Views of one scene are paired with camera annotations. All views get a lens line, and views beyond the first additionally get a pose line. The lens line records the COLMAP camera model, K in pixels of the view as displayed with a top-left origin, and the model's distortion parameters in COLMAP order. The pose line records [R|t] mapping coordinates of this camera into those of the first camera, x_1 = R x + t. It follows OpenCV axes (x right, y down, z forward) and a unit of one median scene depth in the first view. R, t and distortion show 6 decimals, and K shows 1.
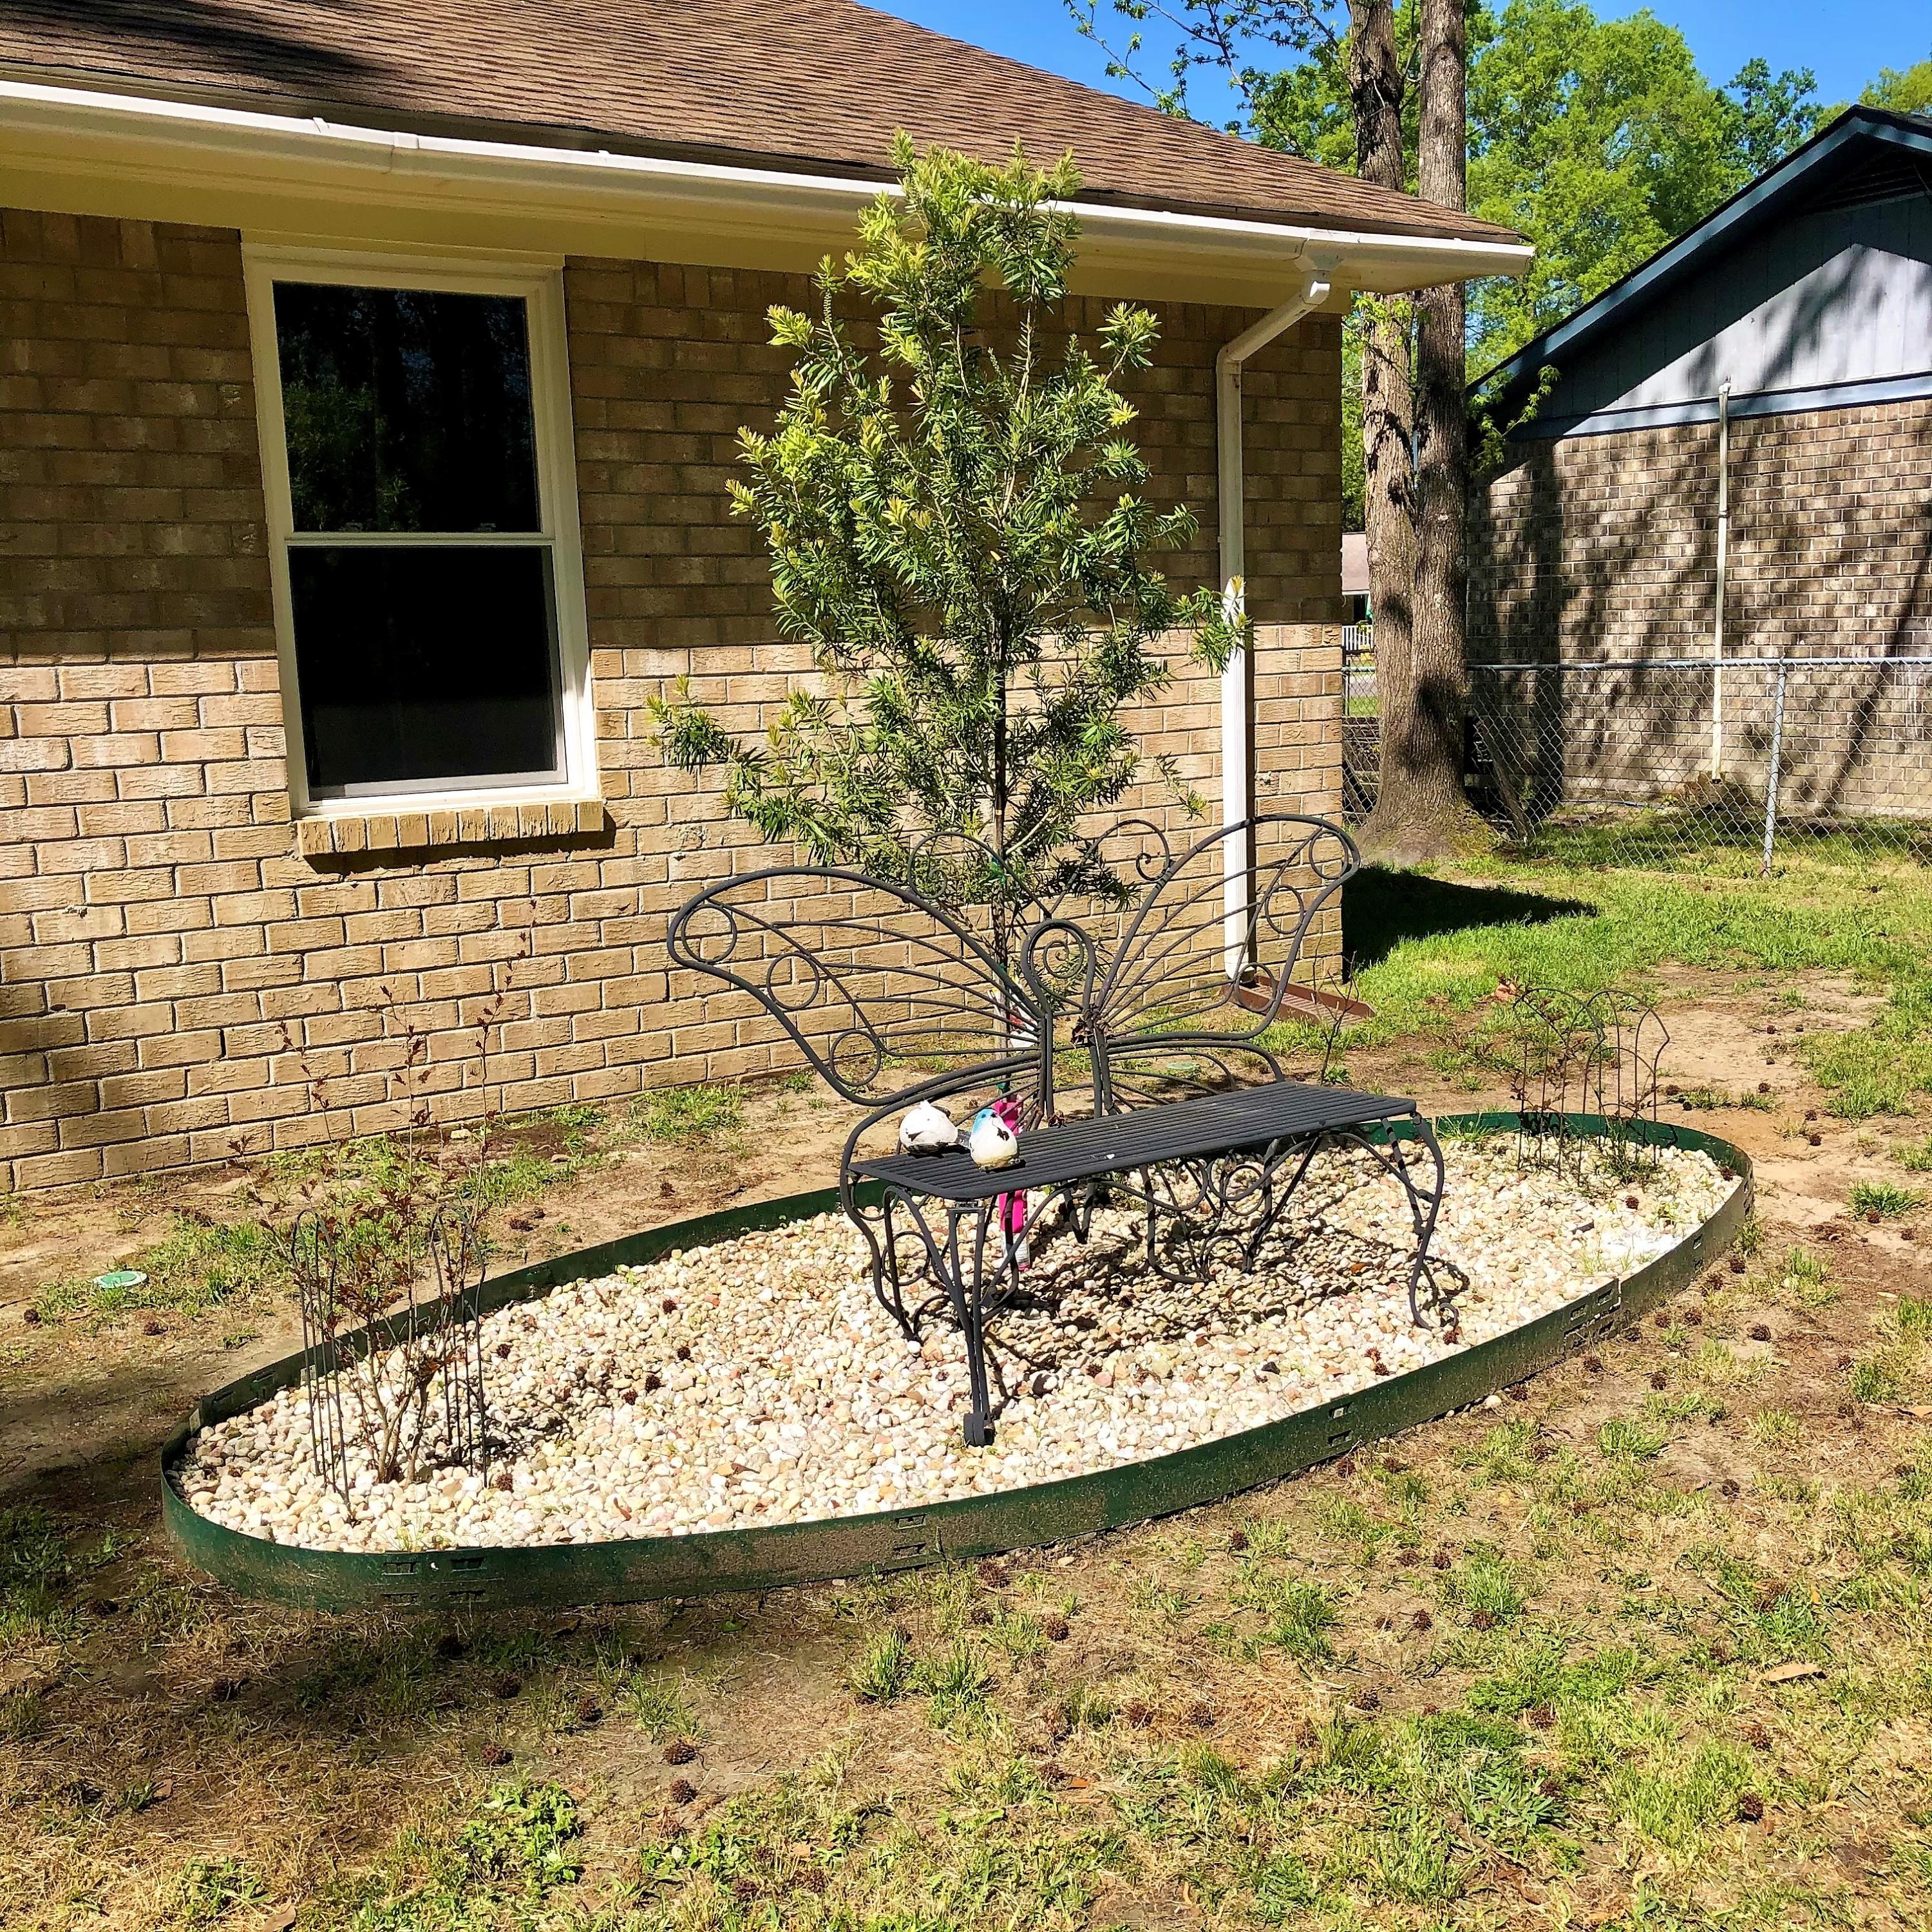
lens RADIAL K [[2124.4, 0, 966.0], [0, 2124.4, 966.0], [0, 0, 1]] dist [0.104376, -0.238139]
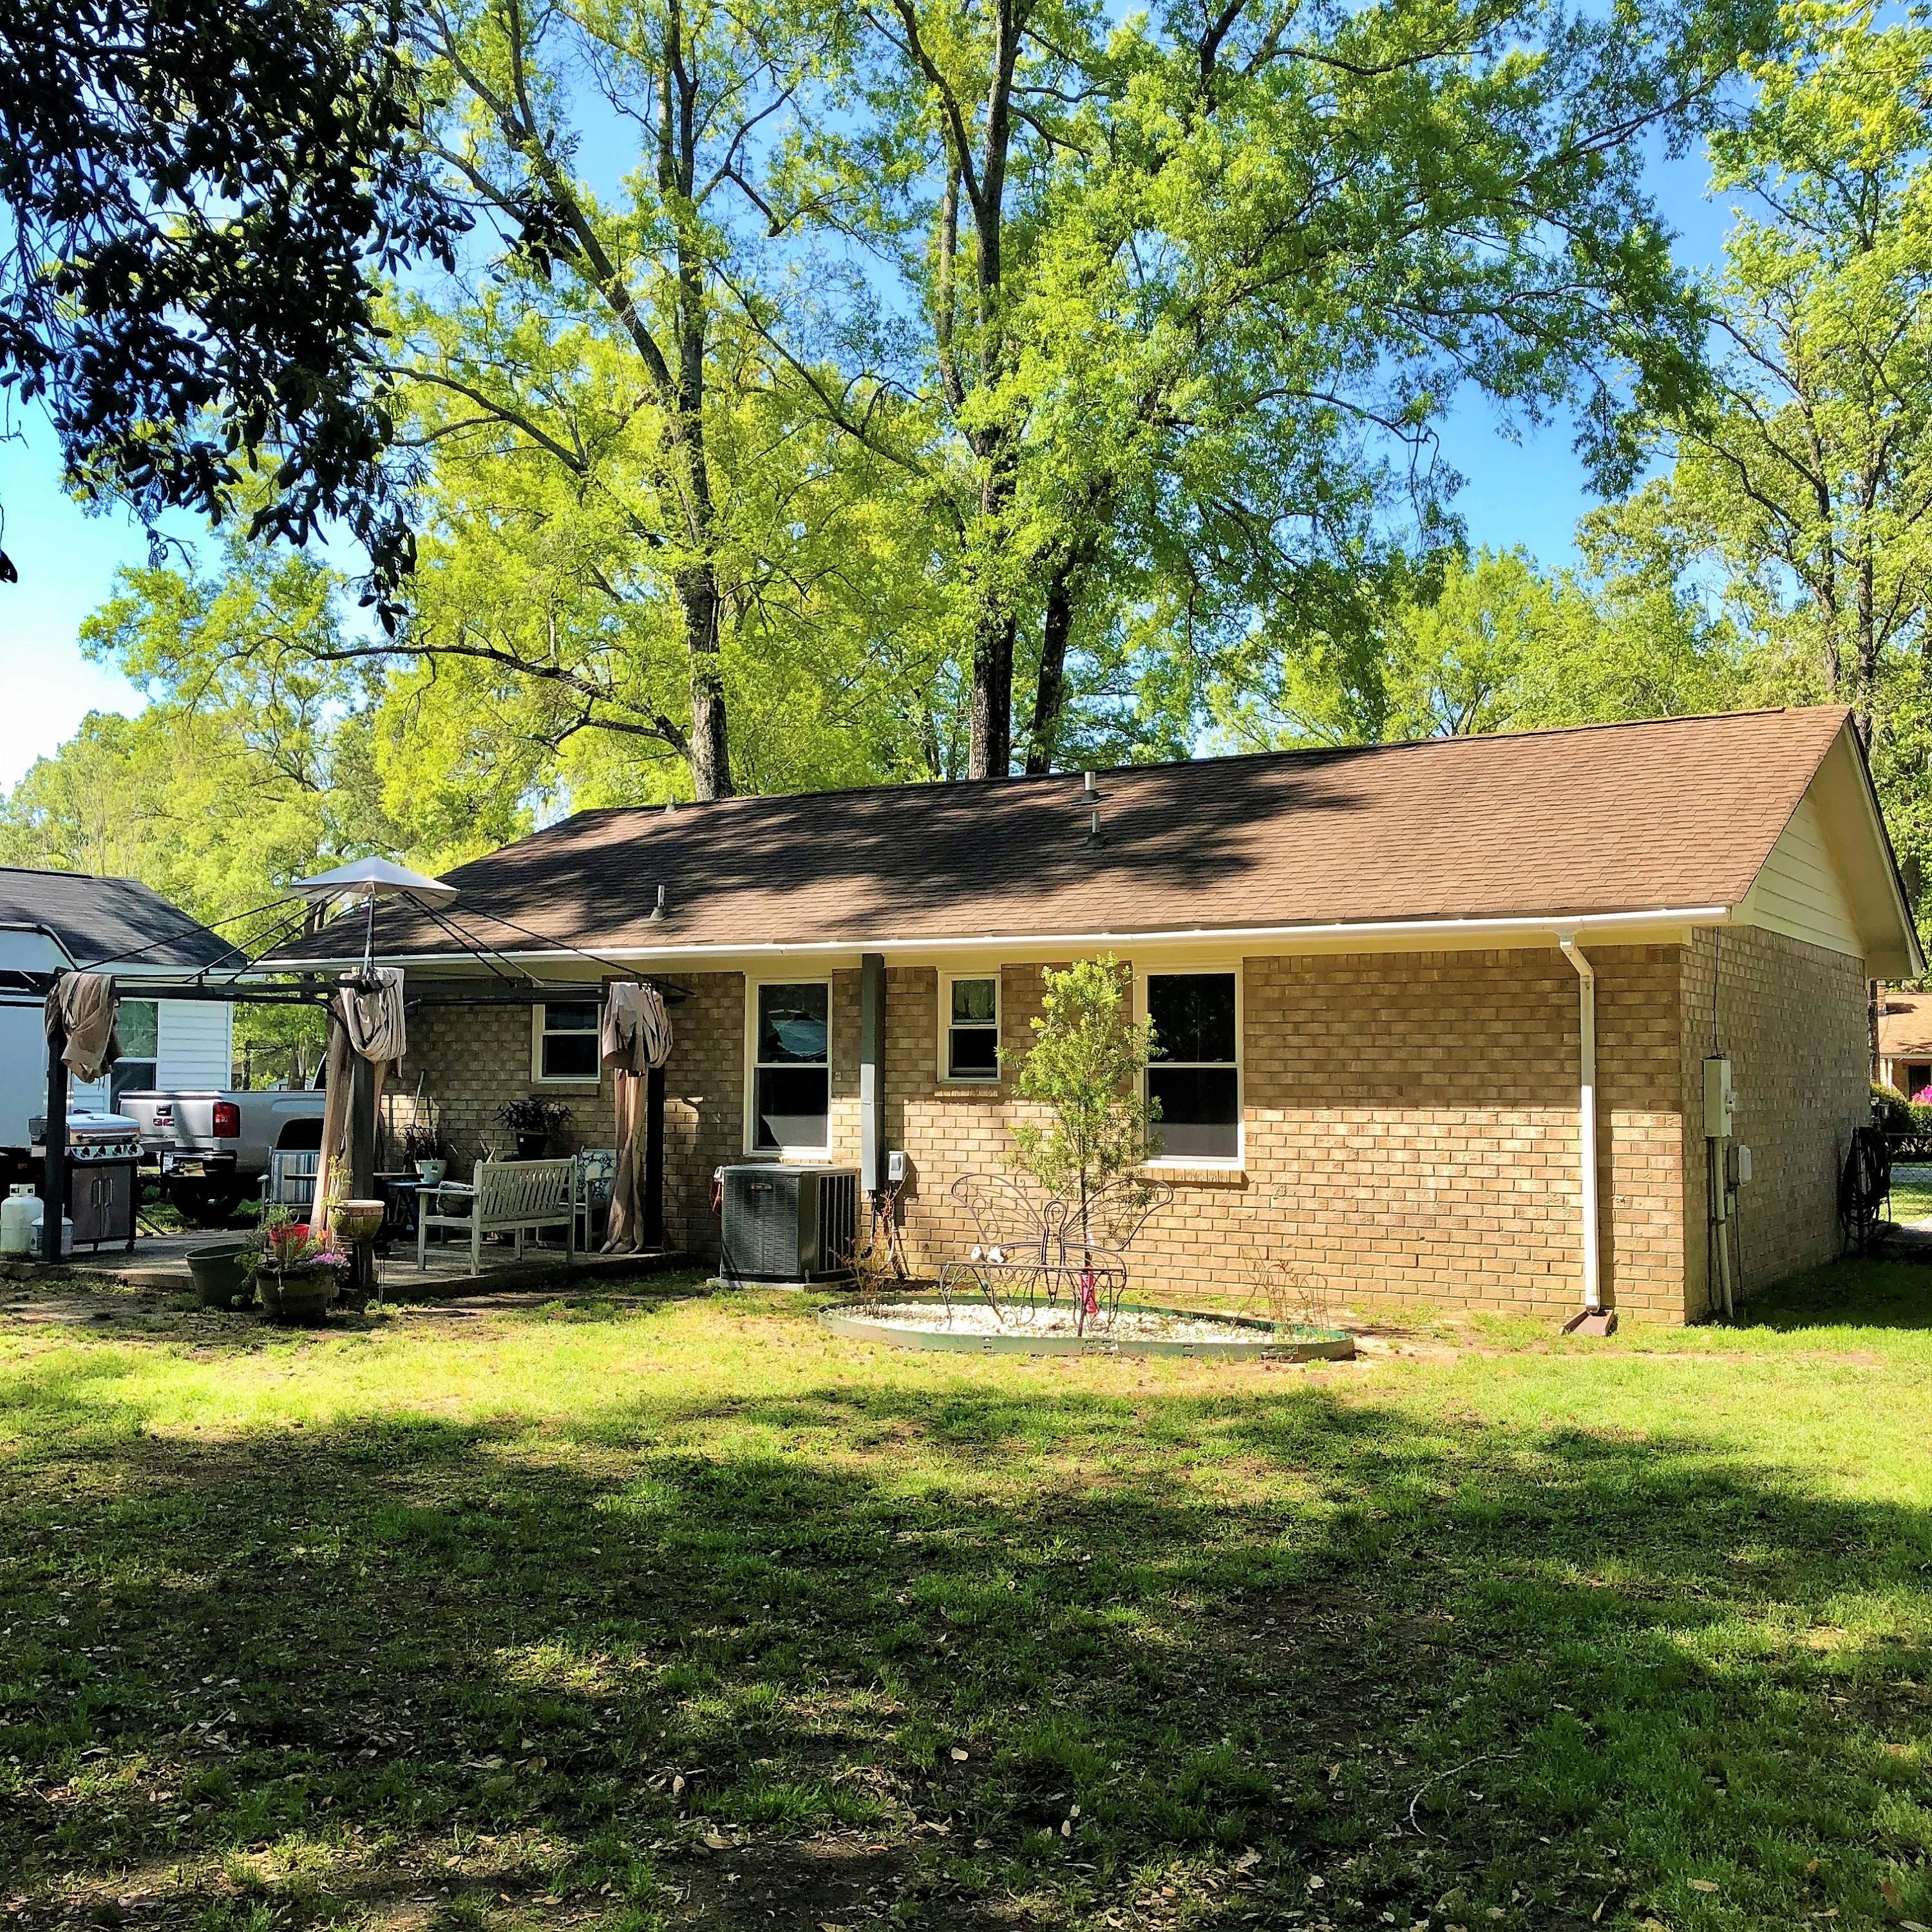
lens RADIAL K [[2124.4, 0, 966.0], [0, 2124.4, 966.0], [0, 0, 1]] dist [0.104376, -0.238139]
pose [[0.414886, -0.010257, -0.909815, 1.936236], [-0.151333, 0.985231, -0.080117, -0.065531], [0.897200, 0.170925, 0.407206, -0.317376]]
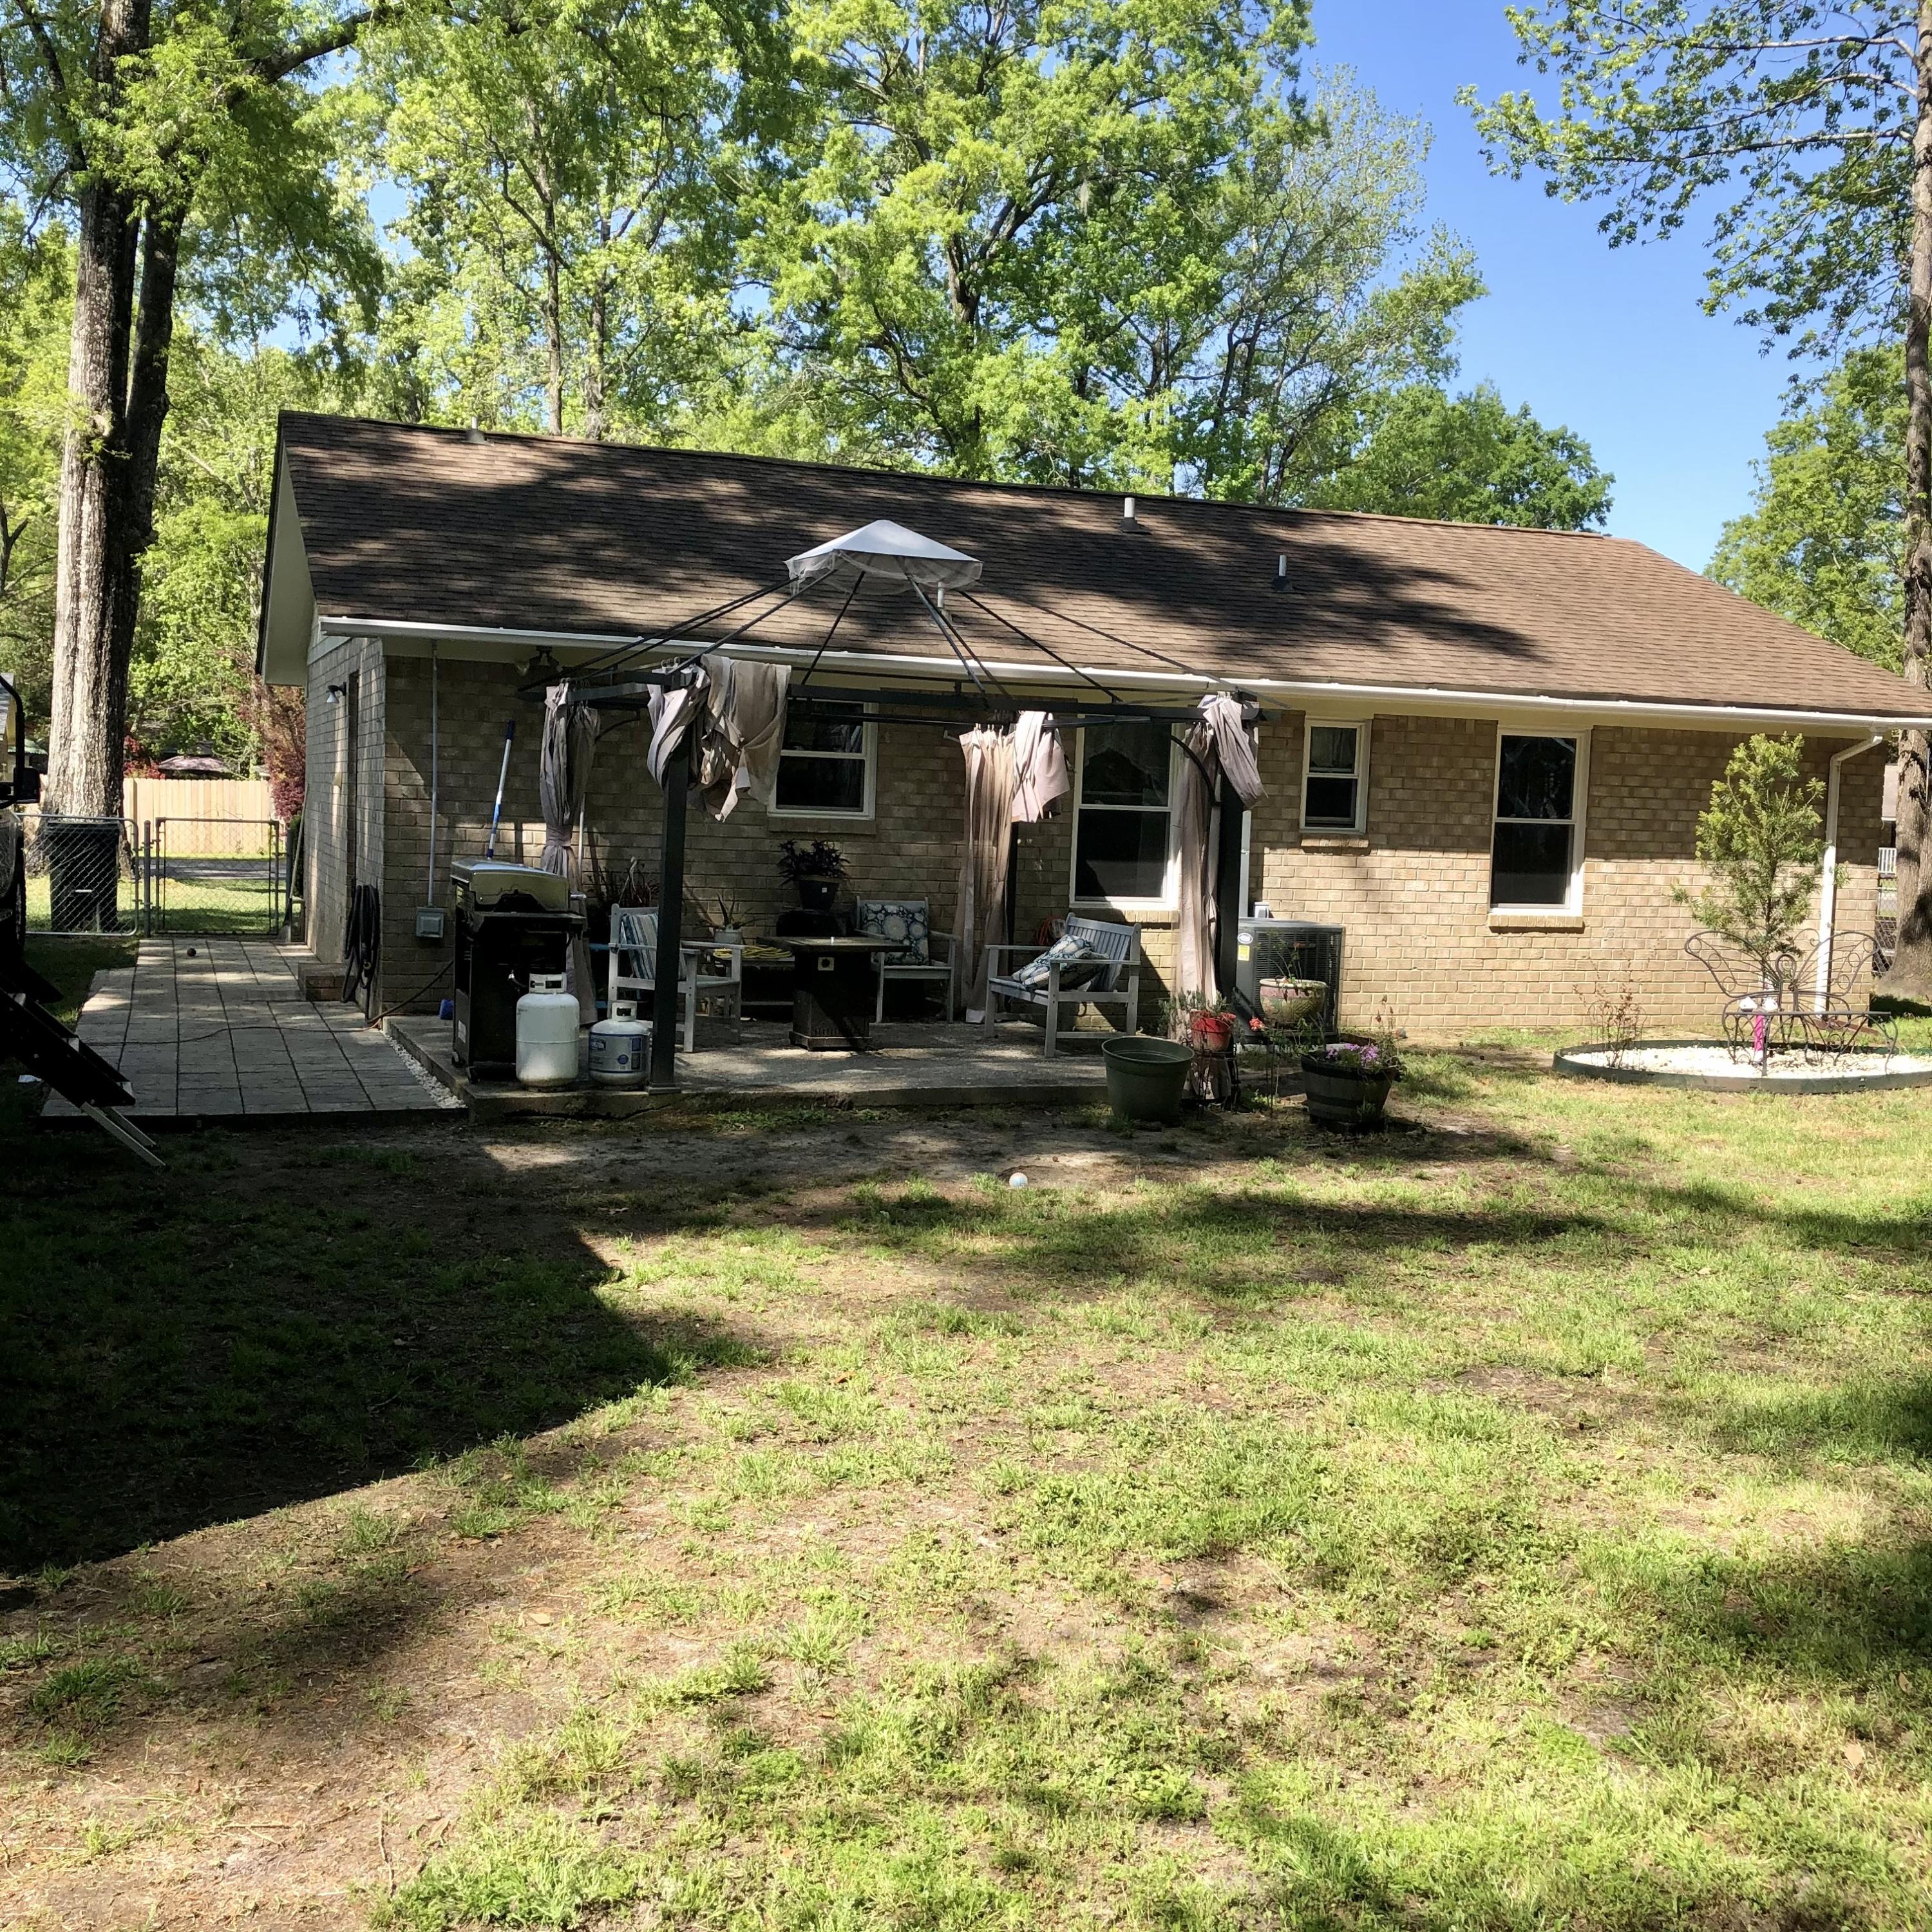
lens RADIAL K [[2124.4, 0, 966.0], [0, 2124.4, 966.0], [0, 0, 1]] dist [0.104376, -0.238139]
pose [[0.971623, 0.084245, -0.221024, -0.332064], [-0.100890, 0.992764, -0.065115, 0.248168], [0.213939, 0.085566, 0.973092, -1.865688]]
